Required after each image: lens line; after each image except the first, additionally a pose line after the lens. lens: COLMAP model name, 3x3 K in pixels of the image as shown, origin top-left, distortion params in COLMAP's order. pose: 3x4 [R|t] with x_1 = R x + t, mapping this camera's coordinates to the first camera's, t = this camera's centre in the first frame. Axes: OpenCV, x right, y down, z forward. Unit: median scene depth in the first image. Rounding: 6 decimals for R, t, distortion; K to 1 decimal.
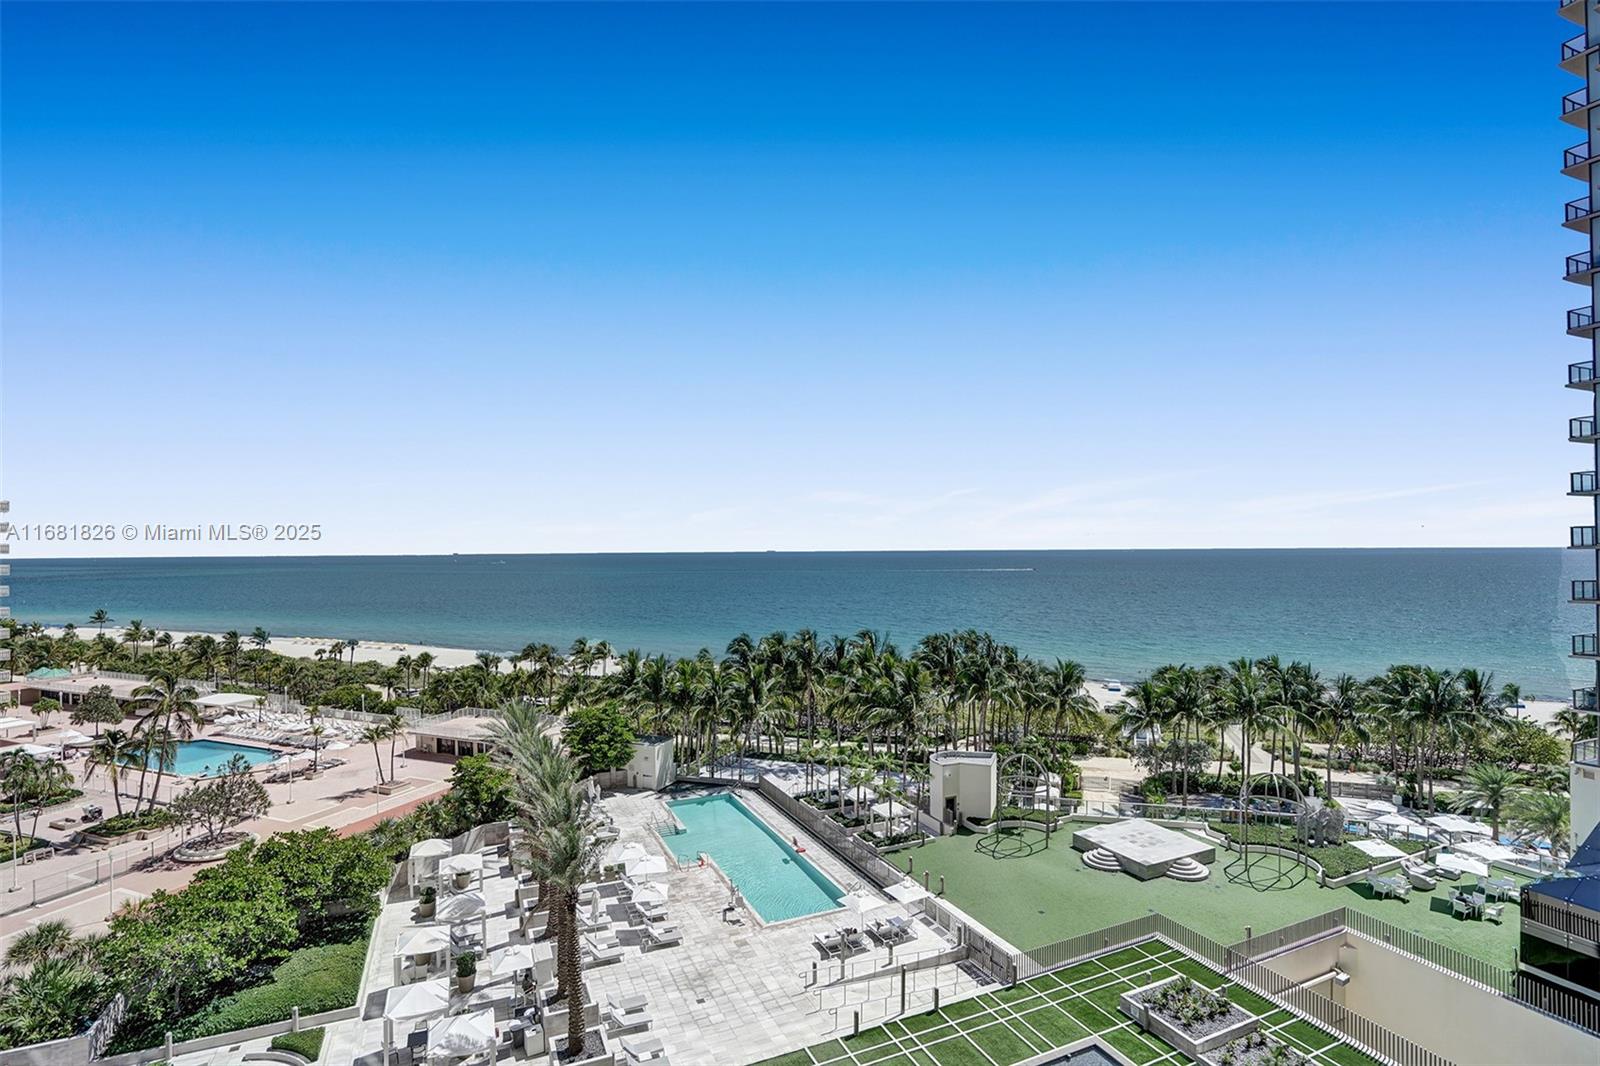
lens RADIAL K [[763.6, 0, 798.7], [0, 763.6, 547.2], [0, 0, 1]] dist [-0.057141, 0.020711]
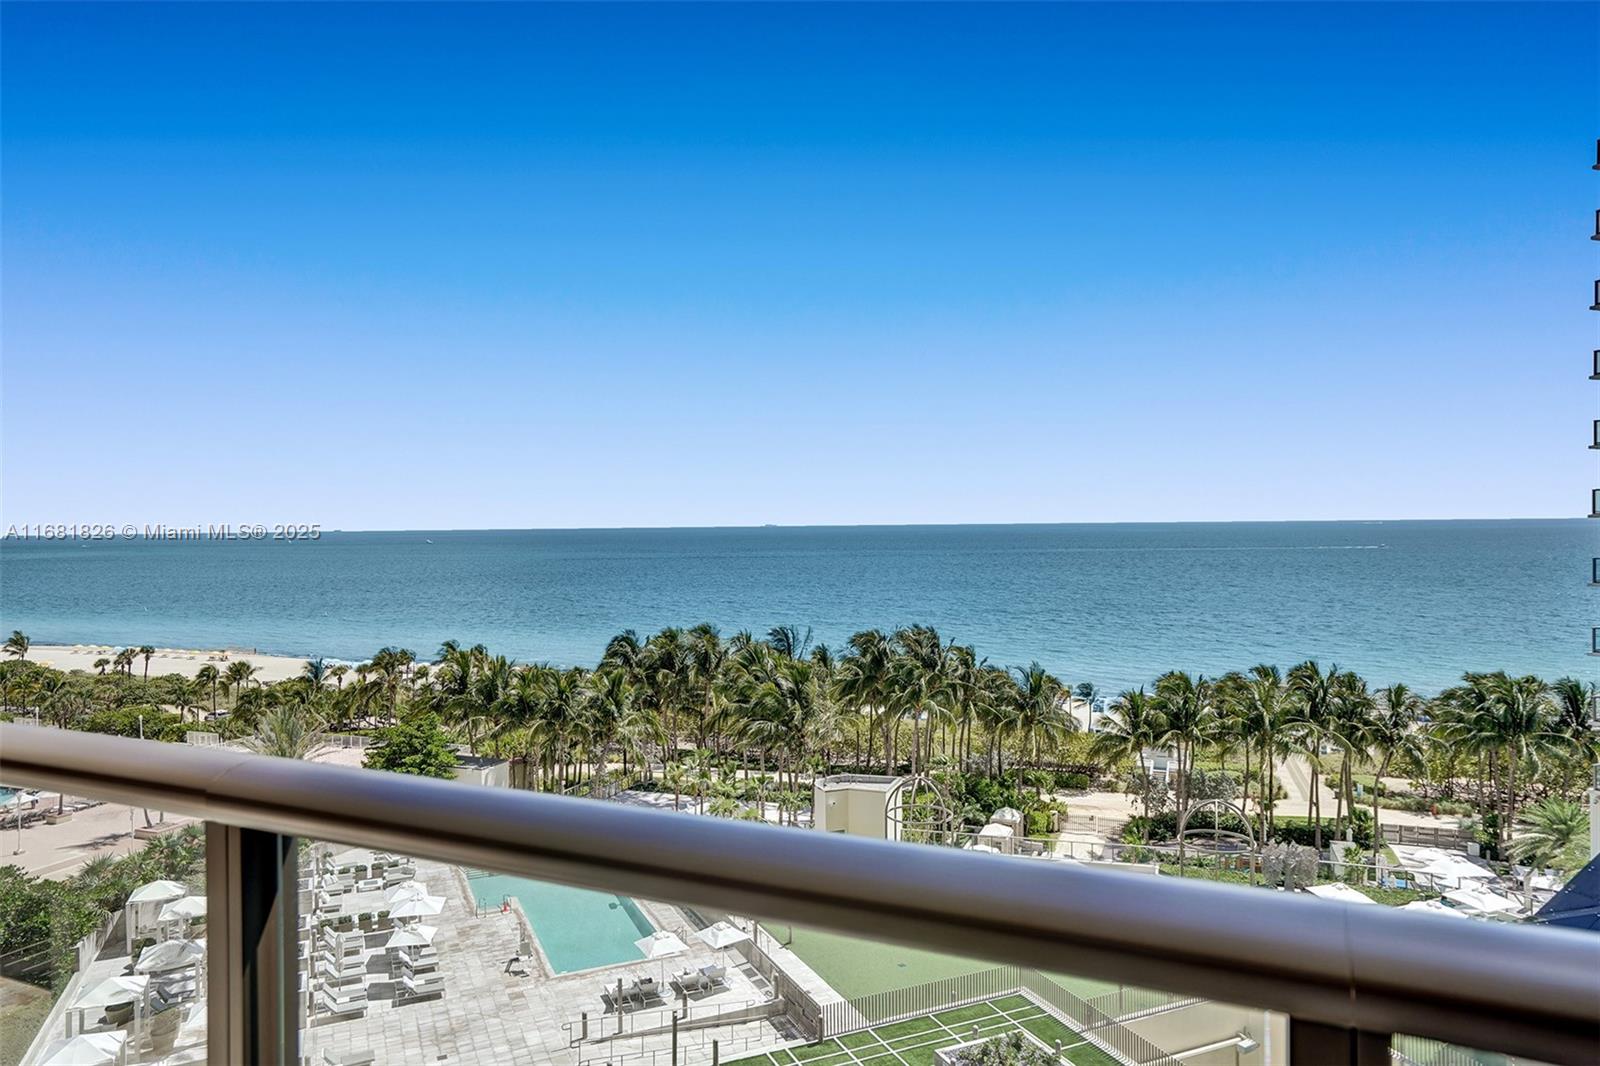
lens RADIAL K [[1044.5, 0, 800.0], [0, 1044.5, 533.0], [0, 0, 1]] dist [-0.018903, 0.034329]
pose [[0.999986, -0.003413, -0.004035, 0.129121], [0.003461, 0.999923, 0.011917, 0.001186], [0.003994, -0.011931, 0.999921, -0.076397]]
